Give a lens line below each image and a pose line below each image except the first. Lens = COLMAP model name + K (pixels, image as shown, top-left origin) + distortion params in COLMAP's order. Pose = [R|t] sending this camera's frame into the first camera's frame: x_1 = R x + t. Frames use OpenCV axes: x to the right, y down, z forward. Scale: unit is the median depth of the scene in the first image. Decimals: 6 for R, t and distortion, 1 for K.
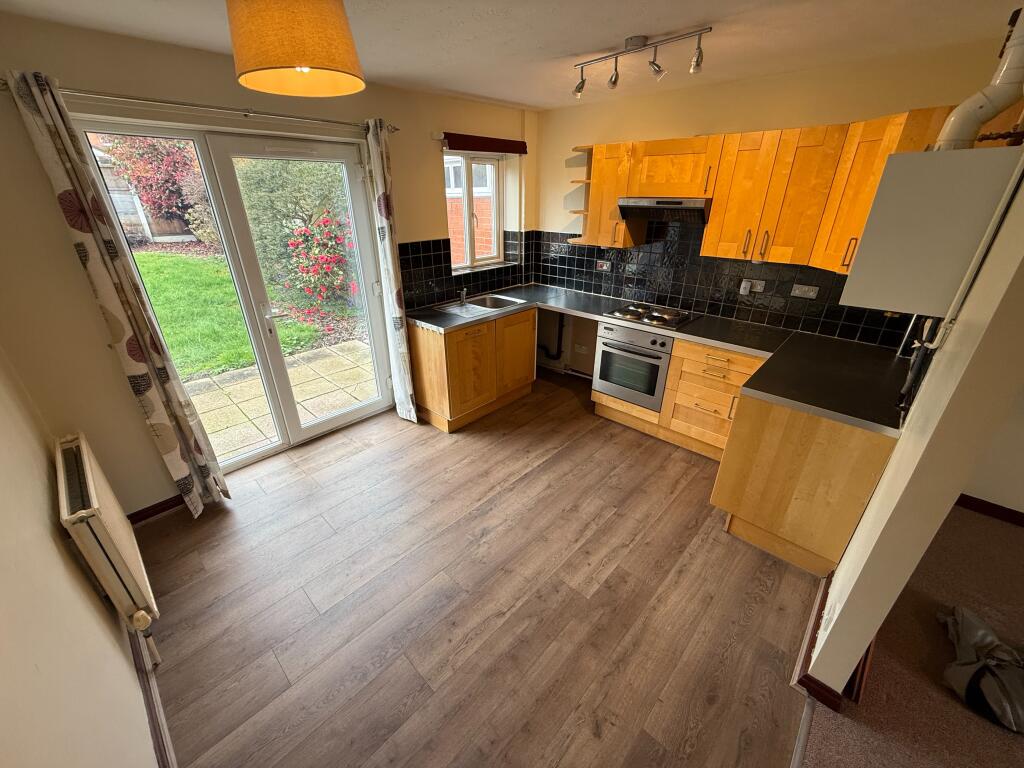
lens RADIAL K [[406.9, 0, 509.8], [0, 406.9, 385.4], [0, 0, 1]] dist [0.000550, -0.000050]
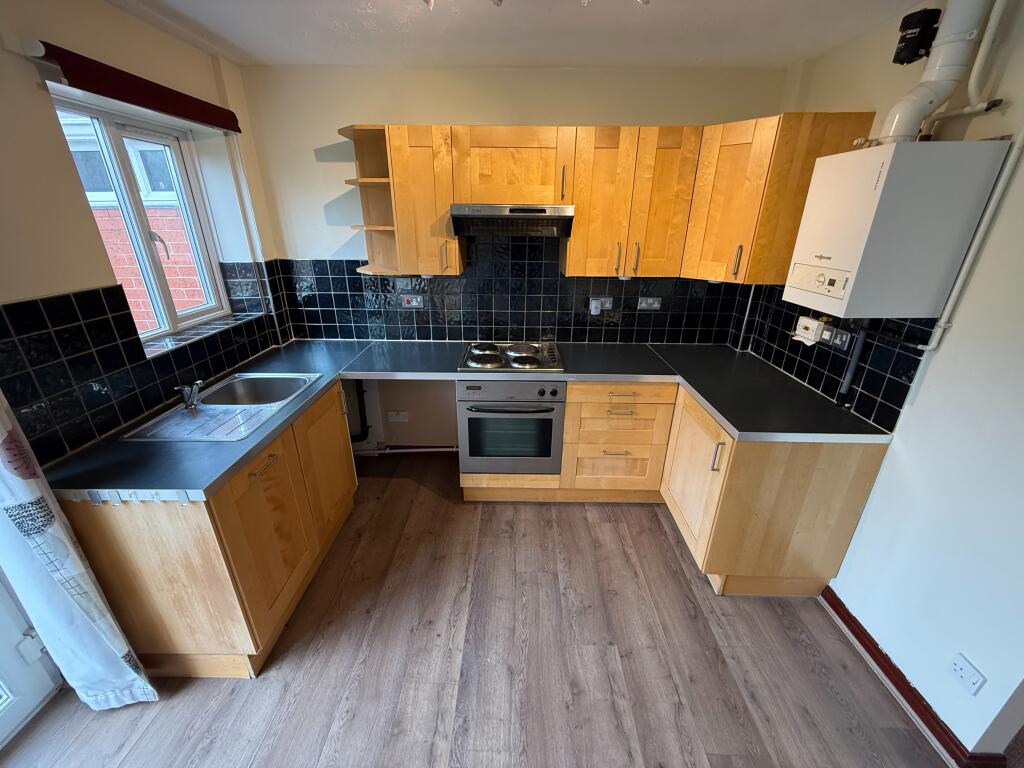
lens RADIAL K [[406.9, 0, 509.8], [0, 406.9, 385.4], [0, 0, 1]] dist [0.000550, -0.000050]
pose [[0.739913, -0.249990, 0.624526, -0.146444], [0.281878, 0.958168, 0.049586, -0.157010], [-0.610797, 0.139351, 0.779428, 0.402495]]
